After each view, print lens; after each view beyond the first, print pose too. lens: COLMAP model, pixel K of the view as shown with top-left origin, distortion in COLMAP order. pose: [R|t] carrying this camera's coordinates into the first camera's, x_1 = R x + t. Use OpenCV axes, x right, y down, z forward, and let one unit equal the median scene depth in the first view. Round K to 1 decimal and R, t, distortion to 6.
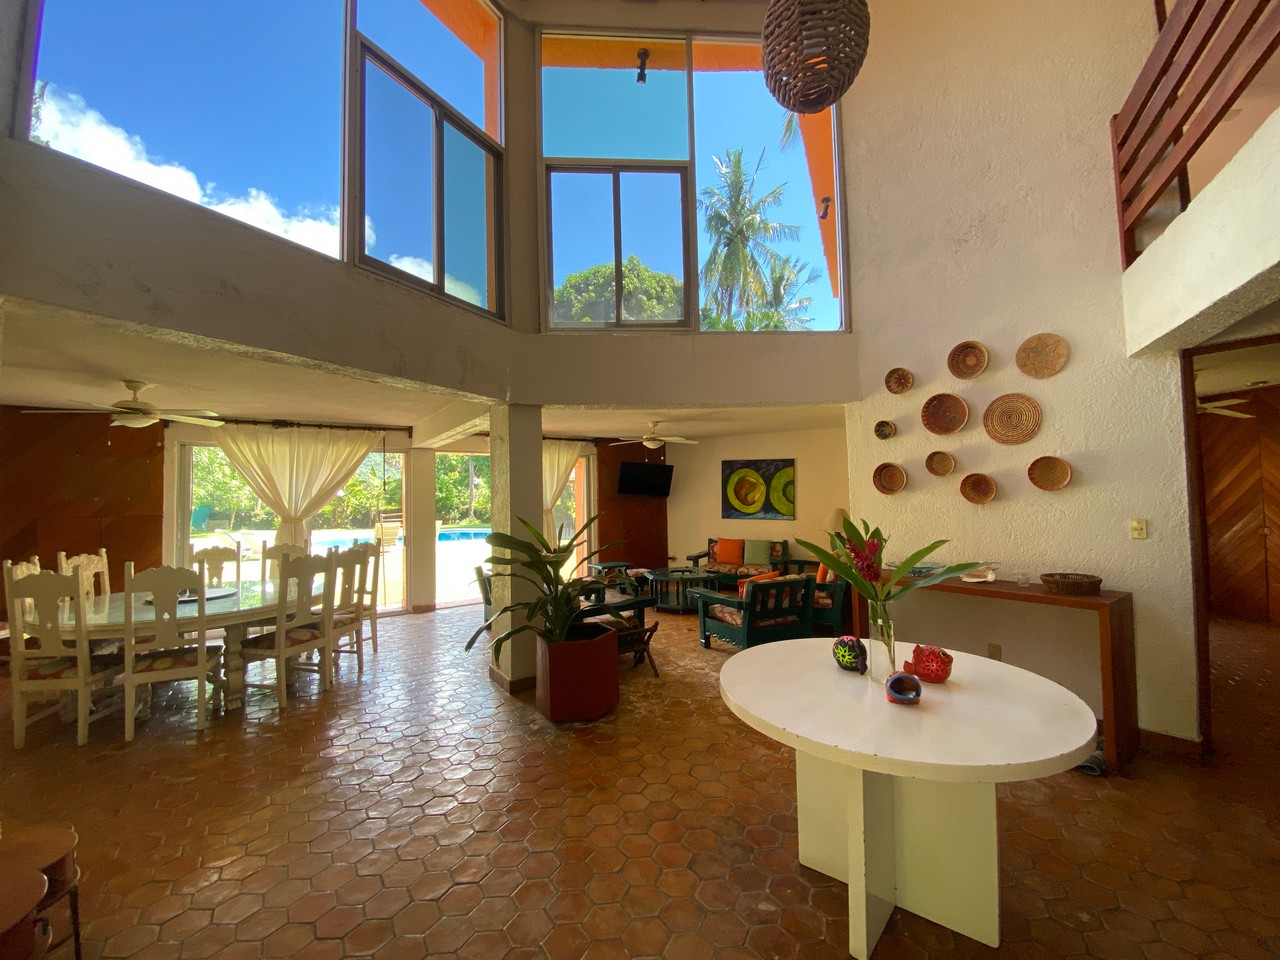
lens RADIAL K [[519.2, 0, 633.3], [0, 519.2, 481.8], [0, 0, 1]] dist [0.019765, -0.019619]
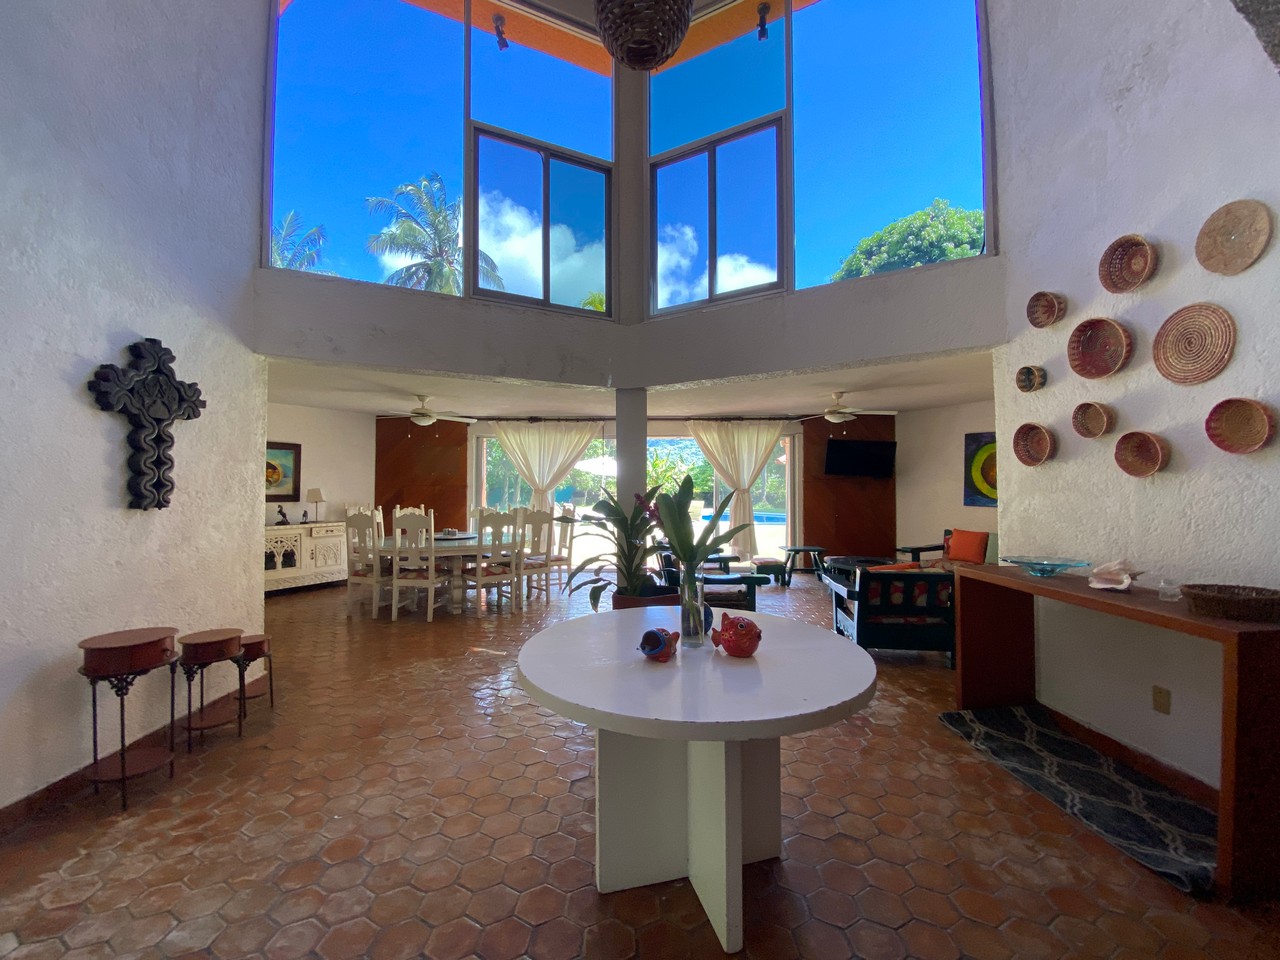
lens RADIAL K [[519.2, 0, 633.3], [0, 519.2, 481.8], [0, 0, 1]] dist [0.019765, -0.019619]
pose [[0.826517, 0.011359, -0.562796, 0.427450], [0.002514, 0.999712, 0.023869, 0.026376], [0.562905, -0.021143, 0.826251, 0.069643]]
